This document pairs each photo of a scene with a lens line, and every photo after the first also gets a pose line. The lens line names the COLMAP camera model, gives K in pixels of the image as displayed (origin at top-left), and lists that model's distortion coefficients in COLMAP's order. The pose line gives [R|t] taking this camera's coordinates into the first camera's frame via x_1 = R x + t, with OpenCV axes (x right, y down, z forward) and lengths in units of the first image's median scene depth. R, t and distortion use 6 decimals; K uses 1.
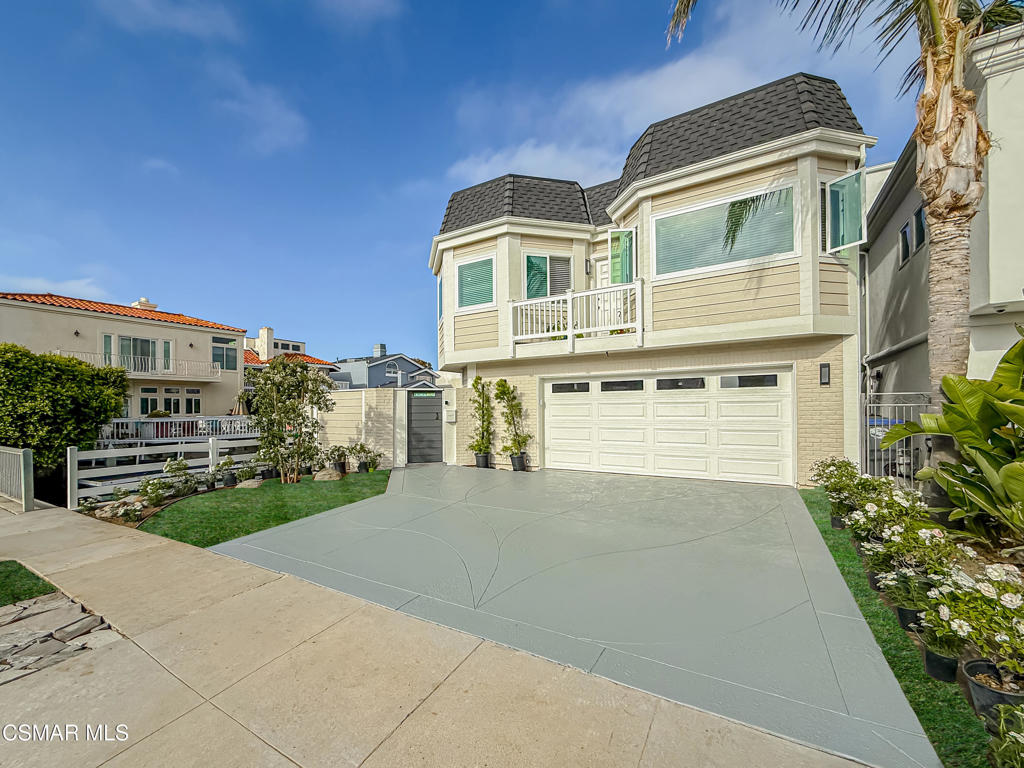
lens RADIAL K [[413.5, 0, 513.6], [0, 413.5, 411.8], [0, 0, 1]] dist [0.001384, 0.000224]
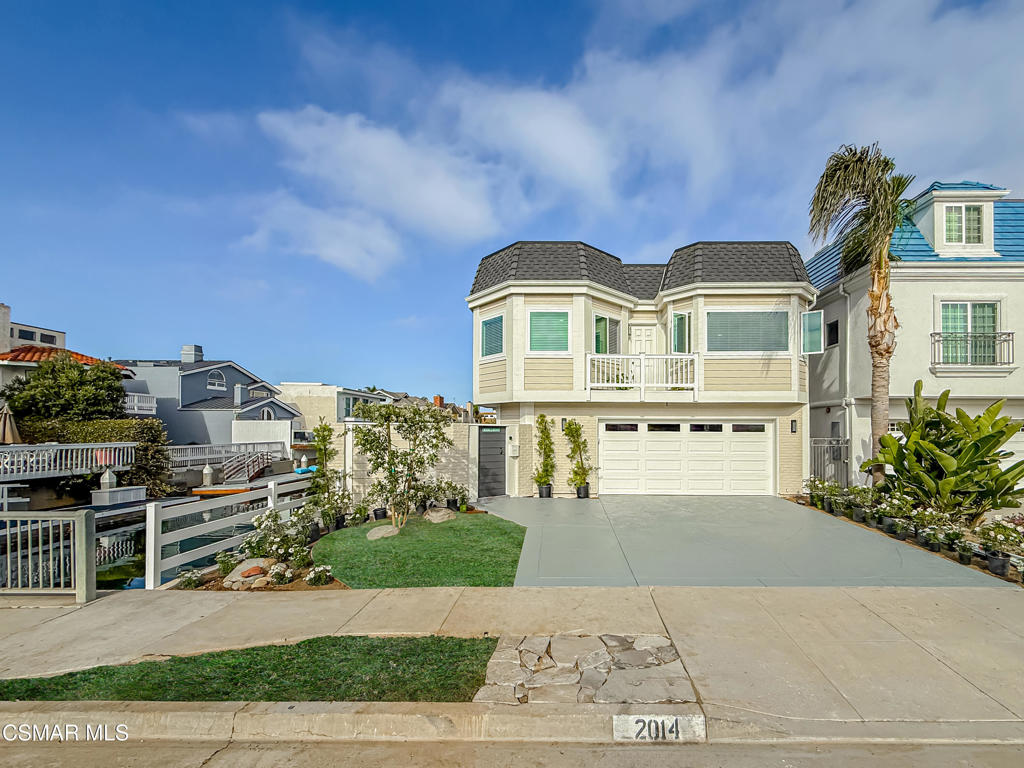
lens RADIAL K [[456.9, 0, 512.5], [0, 456.9, 429.3], [0, 0, 1]] dist [0.001193, 0.000180]
pose [[0.865554, 0.012488, 0.500661, -0.806565], [-0.009930, 0.999920, -0.007772, -0.038554], [-0.500718, 0.001755, 0.865609, -0.008999]]
